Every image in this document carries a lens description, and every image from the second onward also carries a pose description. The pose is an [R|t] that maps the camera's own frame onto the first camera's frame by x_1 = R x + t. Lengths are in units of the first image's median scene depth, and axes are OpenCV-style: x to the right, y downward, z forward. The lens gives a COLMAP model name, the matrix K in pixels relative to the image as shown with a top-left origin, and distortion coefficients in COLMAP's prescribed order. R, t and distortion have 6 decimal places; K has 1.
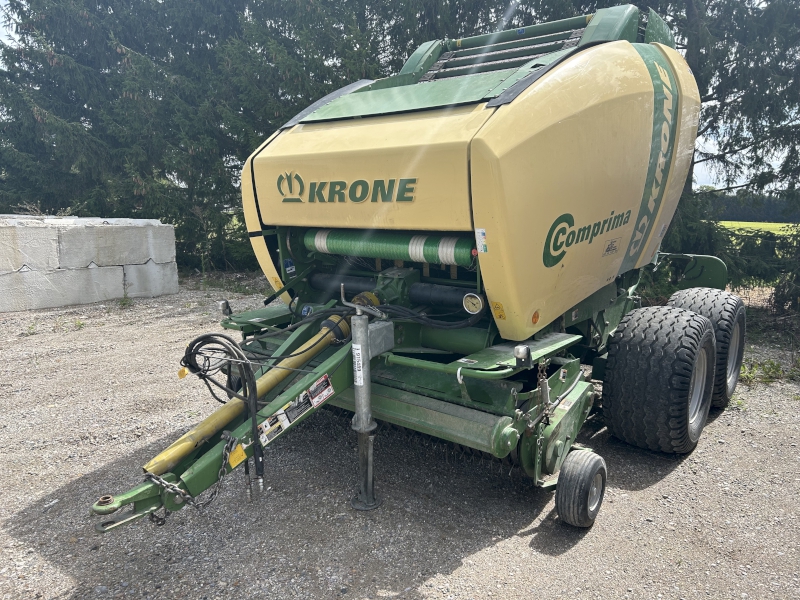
lens RADIAL K [[615.5, 0, 400.0], [0, 615.5, 300.0], [0, 0, 1]] dist [0.008365, 0.000487]
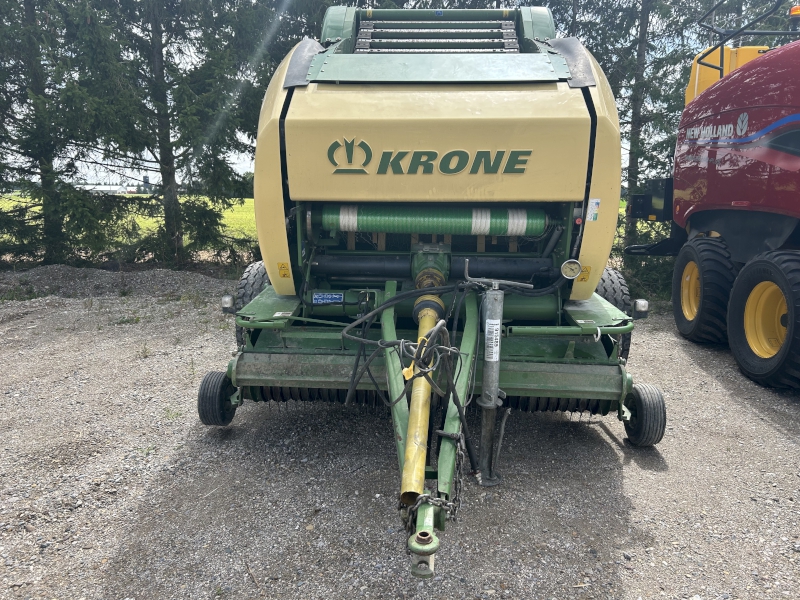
lens RADIAL K [[615.5, 0, 400.0], [0, 615.5, 300.0], [0, 0, 1]] dist [0.008365, 0.000487]
pose [[0.816997, -0.107404, 0.566551, -0.679695], [0.086957, 0.994213, 0.063081, -0.031114], [-0.570048, -0.002271, 0.821609, 0.255311]]
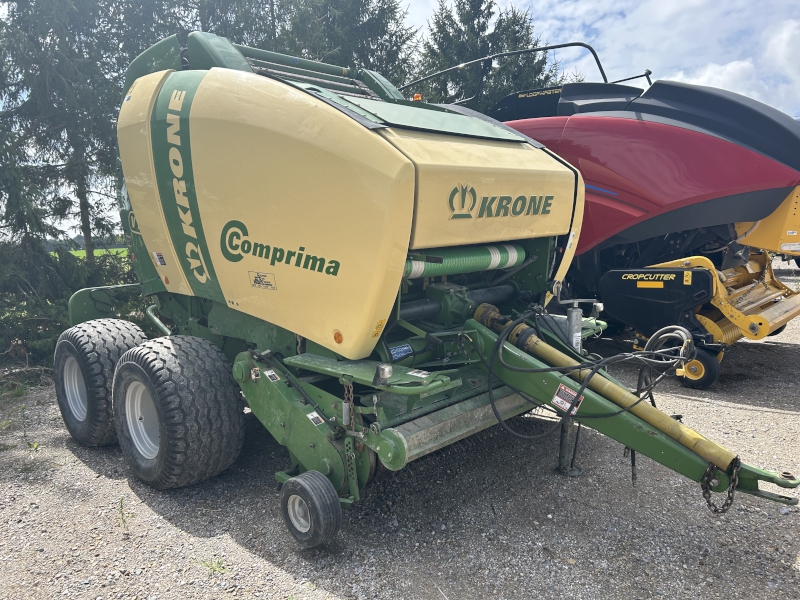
lens RADIAL K [[615.5, 0, 400.0], [0, 615.5, 300.0], [0, 0, 1]] dist [0.008365, 0.000487]
pose [[0.090736, -0.129909, 0.987365, -1.150023], [0.198565, 0.973908, 0.109891, -0.170911], [-0.975878, 0.186085, 0.114164, 1.081237]]
